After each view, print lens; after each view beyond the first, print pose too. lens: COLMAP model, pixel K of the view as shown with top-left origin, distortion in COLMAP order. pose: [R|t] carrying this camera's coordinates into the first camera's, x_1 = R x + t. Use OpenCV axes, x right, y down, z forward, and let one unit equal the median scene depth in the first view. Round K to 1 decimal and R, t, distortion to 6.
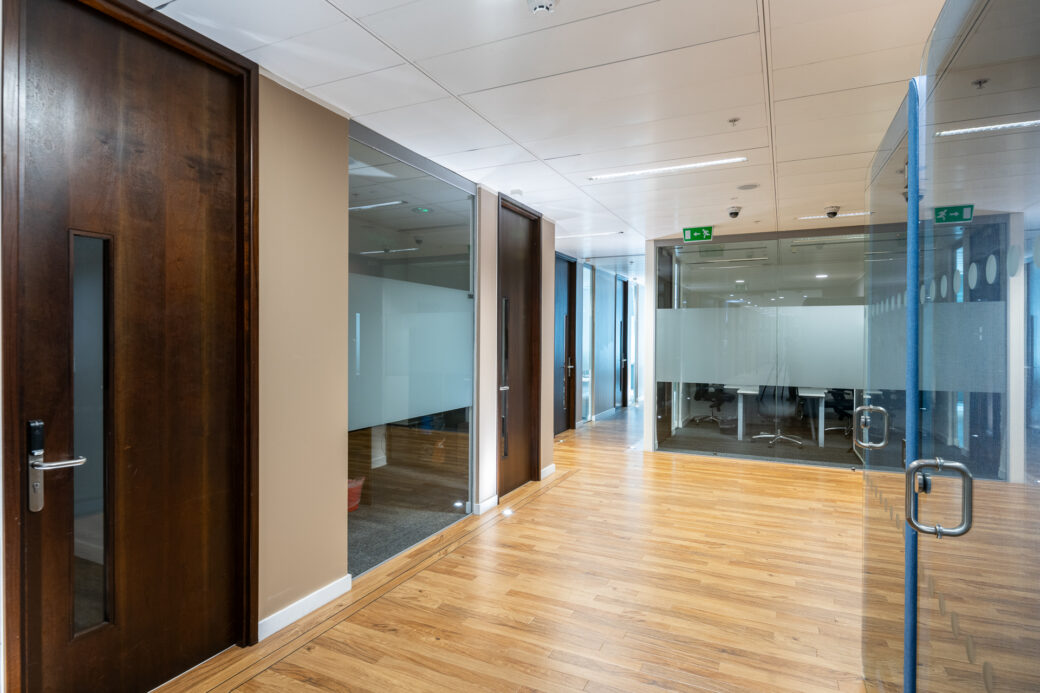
lens RADIAL K [[560.0, 0, 520.1], [0, 560.0, 339.9], [0, 0, 1]] dist [-0.006403, -0.000611]
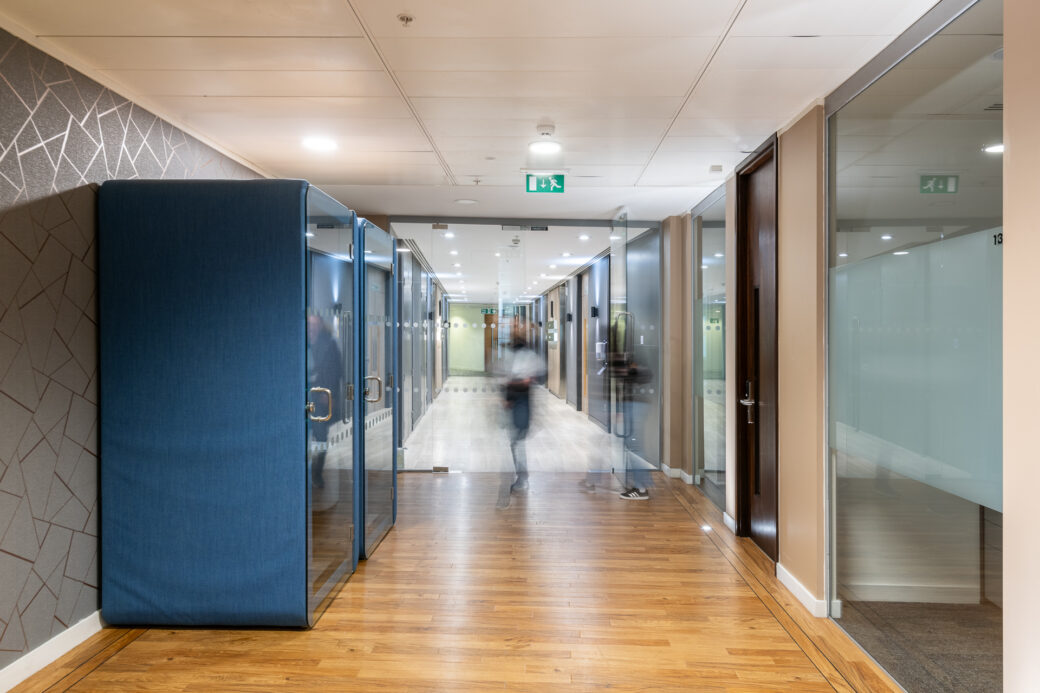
lens RADIAL K [[719.0, 0, 520.0], [0, 719.0, 344.2], [0, 0, 1]] dist [0.002114, 0.000197]
pose [[-0.916857, -0.010344, -0.399083, 0.628913], [-0.016087, 0.999810, 0.011042, -0.003049], [0.398892, 0.016543, -0.916848, 1.933032]]
